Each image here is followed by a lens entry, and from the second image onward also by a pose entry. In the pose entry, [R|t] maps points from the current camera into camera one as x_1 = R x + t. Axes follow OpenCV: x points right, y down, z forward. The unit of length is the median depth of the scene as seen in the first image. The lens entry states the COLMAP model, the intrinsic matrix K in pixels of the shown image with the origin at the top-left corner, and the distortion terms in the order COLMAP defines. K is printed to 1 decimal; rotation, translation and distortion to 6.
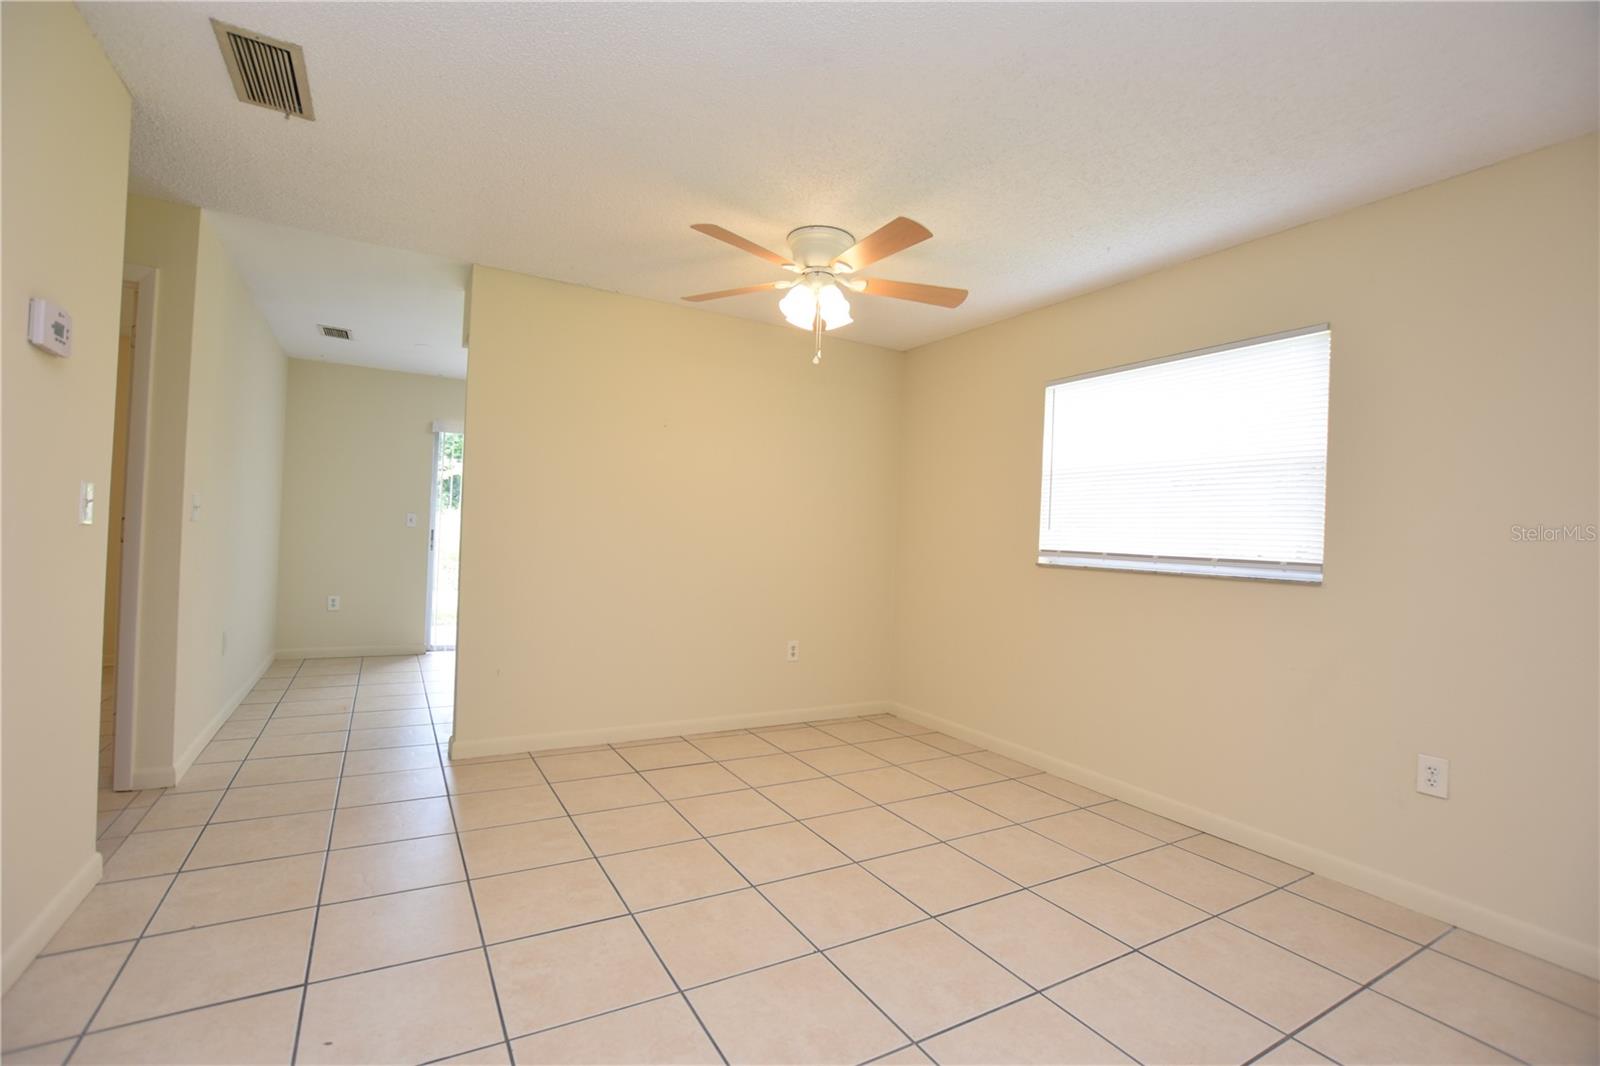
lens RADIAL K [[714.7, 0, 798.9], [0, 714.7, 534.9], [0, 0, 1]] dist [-0.030897, 0.004244]
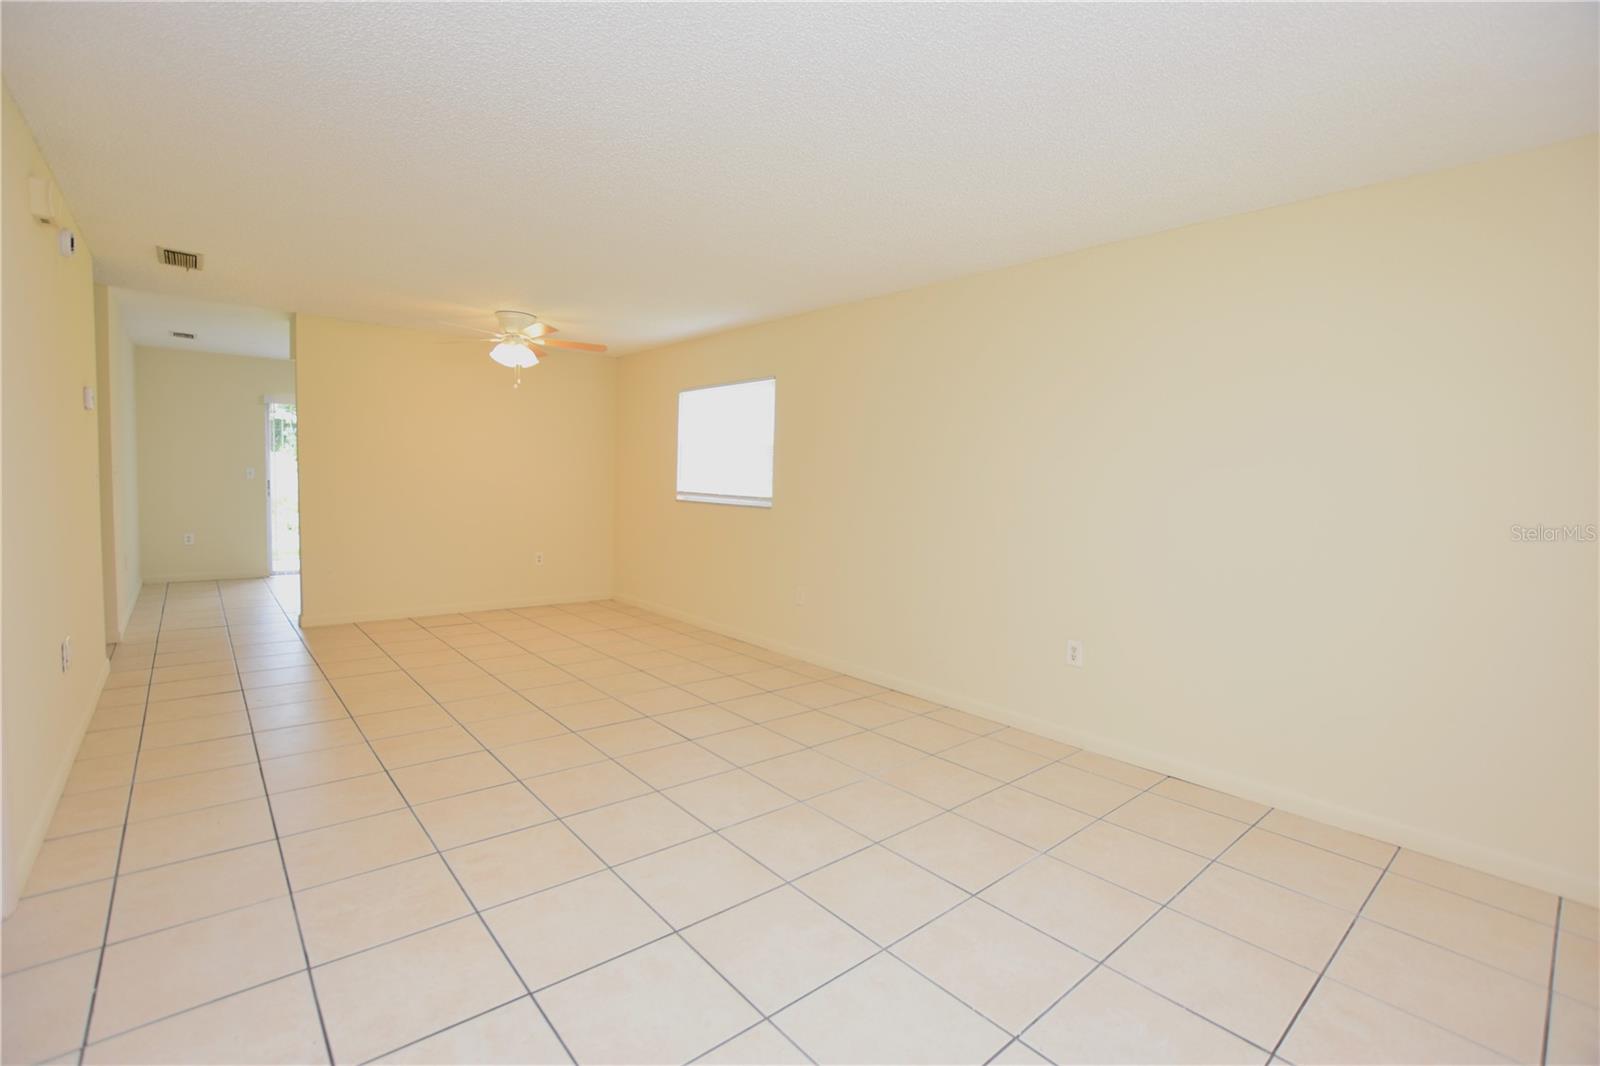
lens RADIAL K [[714.7, 0, 793.4], [0, 714.7, 529.8], [0, 0, 1]] dist [-0.030897, 0.004244]
pose [[0.983436, -0.024157, 0.179641, 0.302950], [0.009033, 0.996380, 0.084535, -0.027986], [-0.181033, -0.081513, 0.980093, -0.698774]]
